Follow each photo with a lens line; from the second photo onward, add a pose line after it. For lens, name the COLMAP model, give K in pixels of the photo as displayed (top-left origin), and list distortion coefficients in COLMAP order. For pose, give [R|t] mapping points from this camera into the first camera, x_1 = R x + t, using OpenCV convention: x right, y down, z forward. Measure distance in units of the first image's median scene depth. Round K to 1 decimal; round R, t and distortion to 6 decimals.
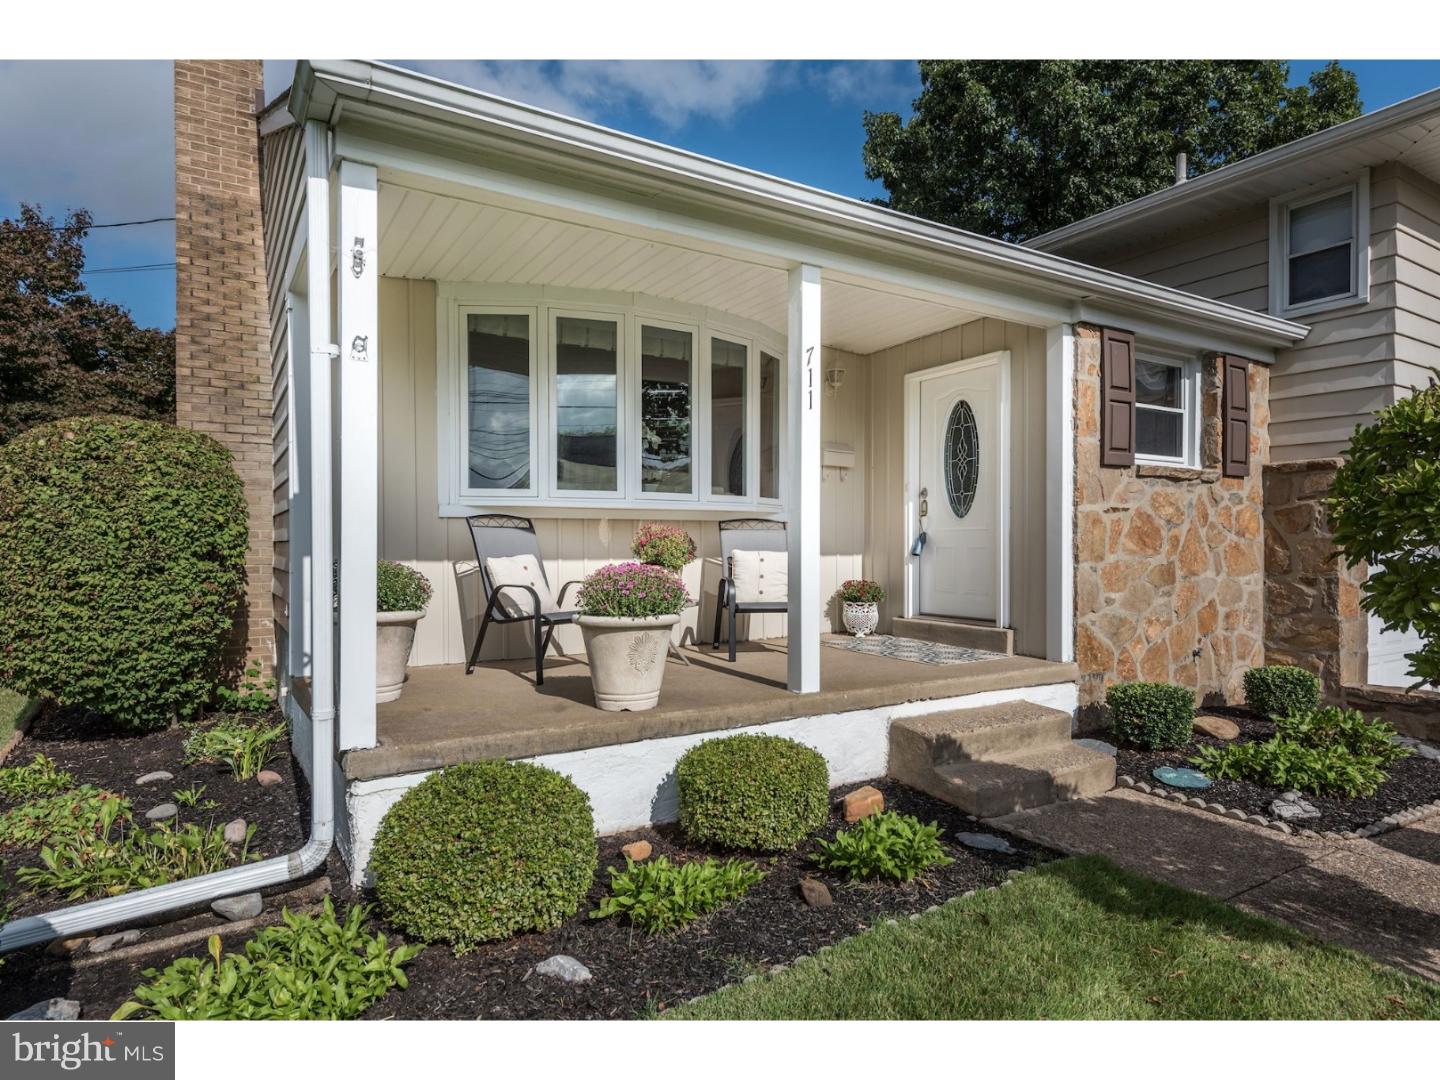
lens RADIAL K [[825.3, 0, 718.8], [0, 825.3, 542.3], [0, 0, 1]] dist [0.009331, -0.000531]
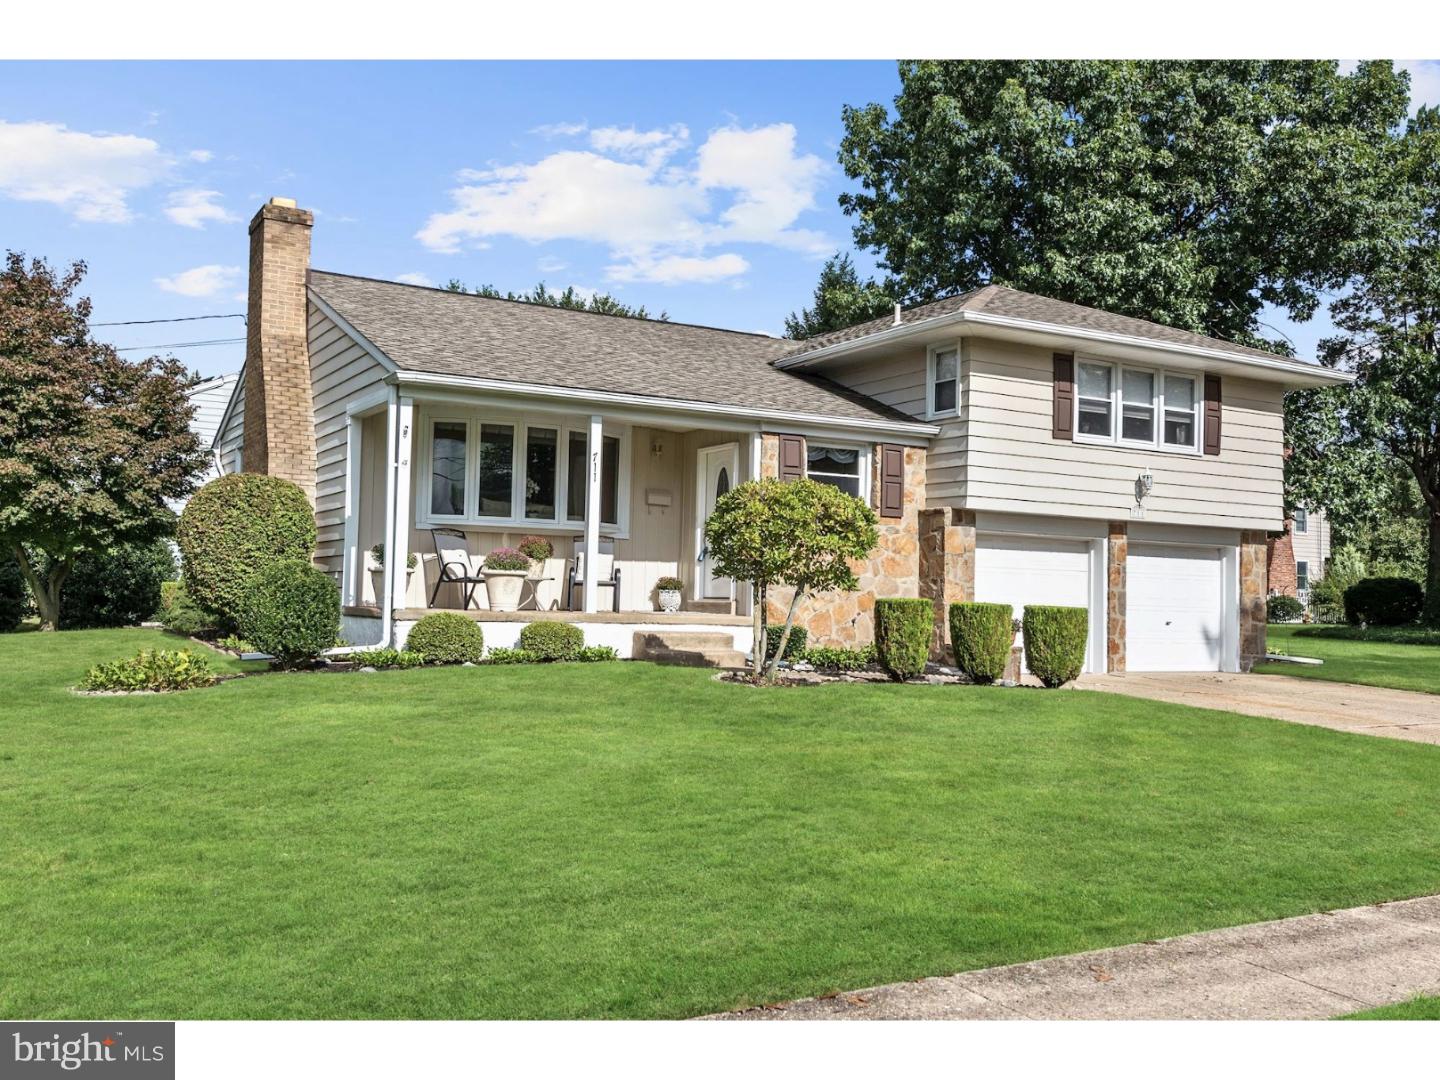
lens RADIAL K [[1252.4, 0, 721.2], [0, 1252.4, 539.5], [0, 0, 1]] dist [0.002191, -0.007377]
pose [[0.999562, 0.022032, -0.019771, 0.350306], [-0.022907, 0.998716, -0.045184, 0.089513], [0.018750, 0.045617, 0.998783, -1.551294]]
